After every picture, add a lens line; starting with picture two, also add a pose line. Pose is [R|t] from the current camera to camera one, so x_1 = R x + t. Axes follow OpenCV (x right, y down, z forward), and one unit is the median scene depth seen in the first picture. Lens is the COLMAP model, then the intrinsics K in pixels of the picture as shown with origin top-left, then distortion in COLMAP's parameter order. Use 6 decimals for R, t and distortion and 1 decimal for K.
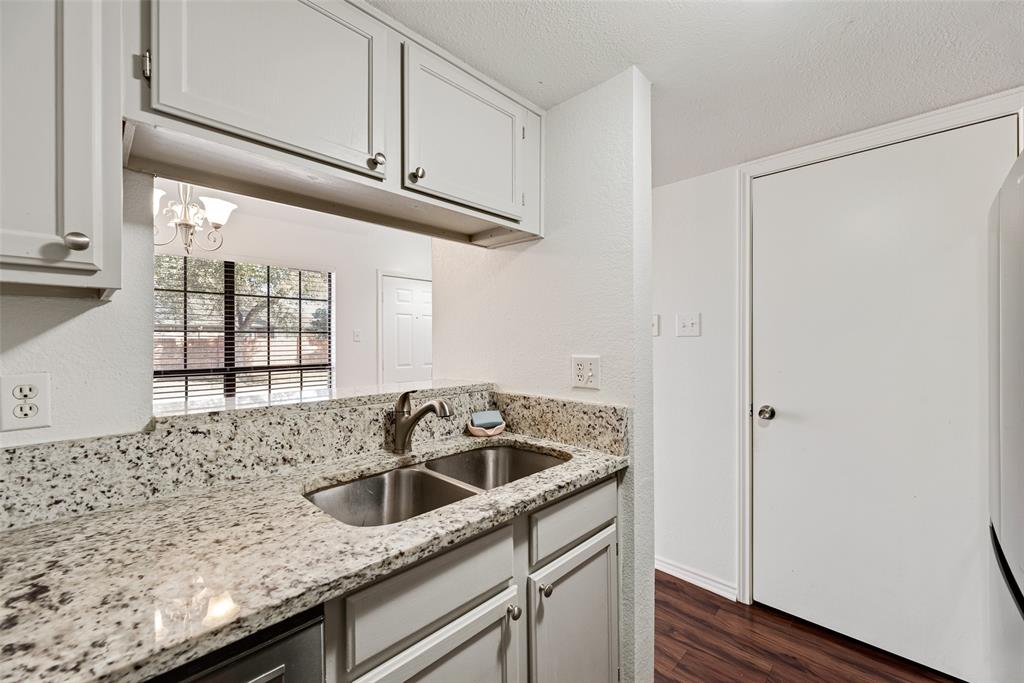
lens RADIAL K [[410.4, 0, 511.9], [0, 410.4, 346.0], [0, 0, 1]] dist [0.002939, 0.000049]
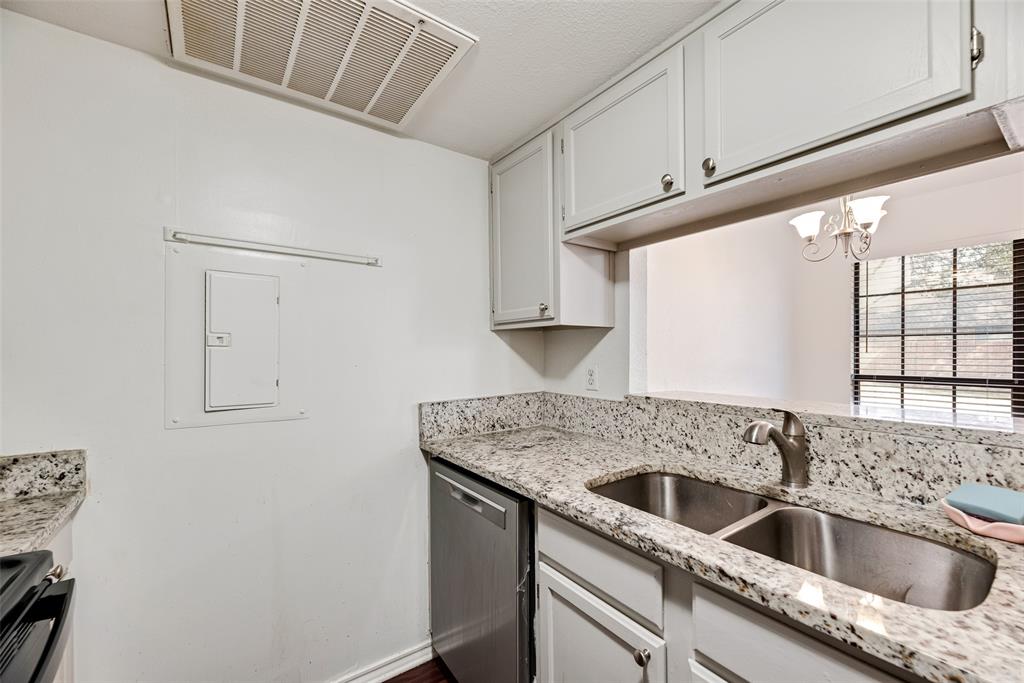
lens RADIAL K [[410.4, 0, 511.9], [0, 410.4, 346.0], [0, 0, 1]] dist [0.002939, 0.000049]
pose [[-0.167037, -0.005058, -0.985938, 0.822297], [-0.002188, 0.999986, -0.004760, -0.013969], [0.985948, 0.001362, -0.167045, 0.777029]]
